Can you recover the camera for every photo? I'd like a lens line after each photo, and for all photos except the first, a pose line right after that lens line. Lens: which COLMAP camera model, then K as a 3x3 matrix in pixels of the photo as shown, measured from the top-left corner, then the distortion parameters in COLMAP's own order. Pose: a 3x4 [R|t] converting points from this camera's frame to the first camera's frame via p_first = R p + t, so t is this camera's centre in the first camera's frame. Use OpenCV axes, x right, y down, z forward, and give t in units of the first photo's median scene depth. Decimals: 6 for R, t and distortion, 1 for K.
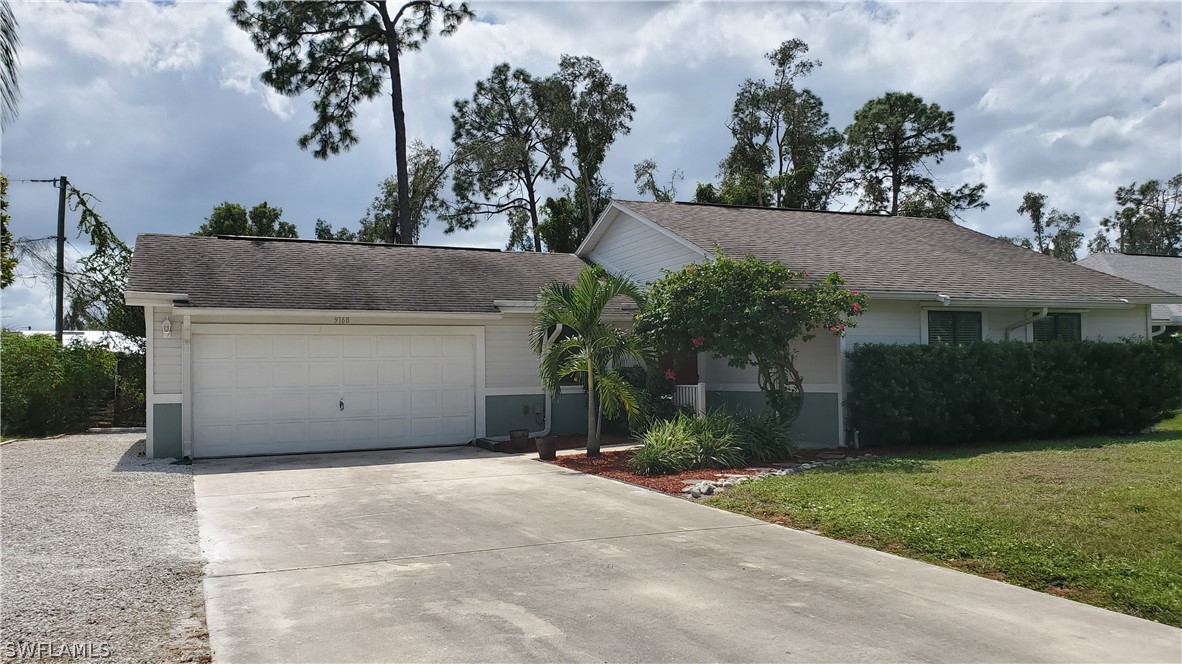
lens RADIAL K [[918.3, 0, 586.5], [0, 918.3, 337.8], [0, 0, 1]] dist [0.039887, -0.000599]
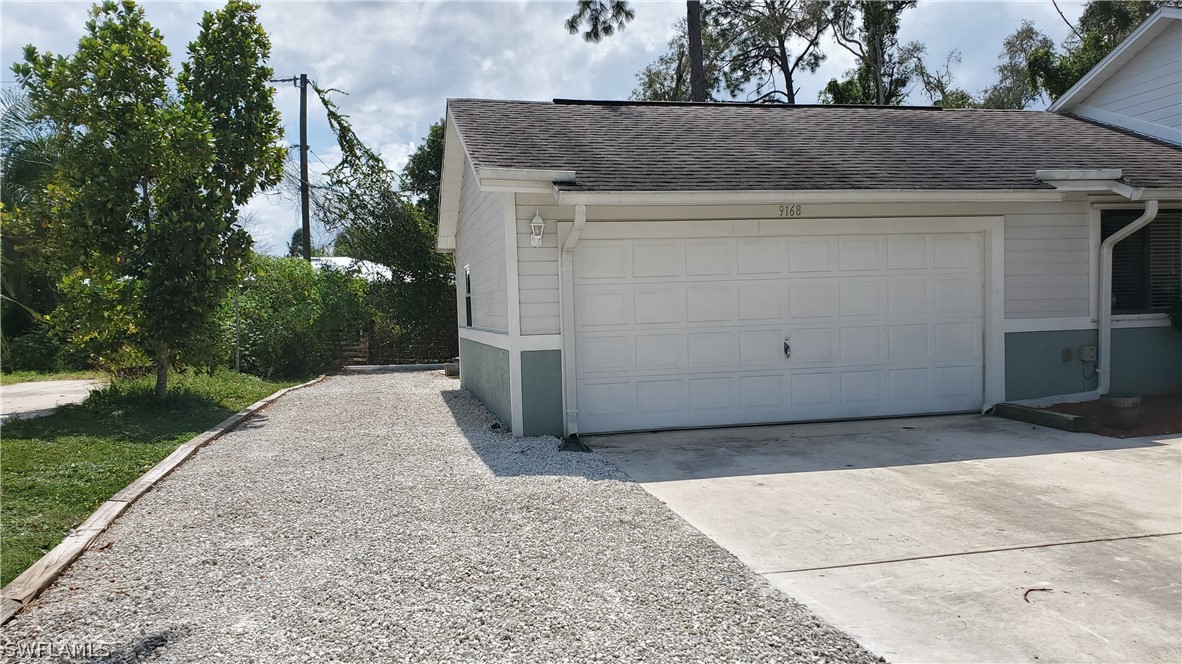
lens RADIAL K [[888.7, 0, 590.0], [0, 888.7, 305.9], [0, 0, 1]] dist [0.063571, -0.000831]
pose [[0.985863, -0.014464, -0.166930, -0.165892], [0.022635, 0.998631, 0.047148, 0.007008], [0.166019, -0.050260, 0.984841, 0.217224]]
